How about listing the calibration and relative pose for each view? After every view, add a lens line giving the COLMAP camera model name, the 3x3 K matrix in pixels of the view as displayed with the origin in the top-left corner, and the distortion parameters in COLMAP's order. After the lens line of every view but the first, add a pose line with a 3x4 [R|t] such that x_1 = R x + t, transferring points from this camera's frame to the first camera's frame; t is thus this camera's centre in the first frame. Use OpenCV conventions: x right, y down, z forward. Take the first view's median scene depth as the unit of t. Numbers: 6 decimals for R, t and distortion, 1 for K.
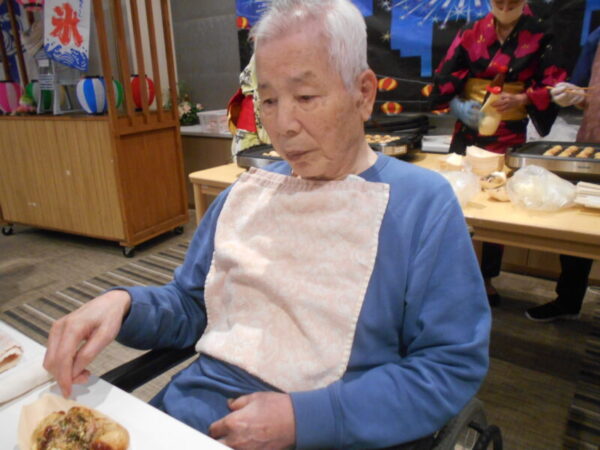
lens RADIAL K [[459.1, 0, 300.0], [0, 459.1, 225.0], [0, 0, 1]] dist [-0.007560, 0.003045]
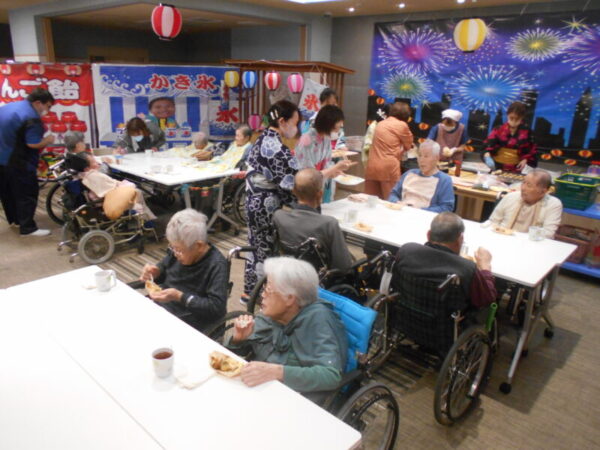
lens RADIAL K [[459.1, 0, 300.0], [0, 459.1, 225.0], [0, 0, 1]] dist [-0.007560, 0.003045]
pose [[0.988423, 0.121645, -0.090681, -0.268469], [-0.120939, 0.992571, 0.013259, 0.178451], [0.091621, -0.002139, 0.995792, -1.405864]]
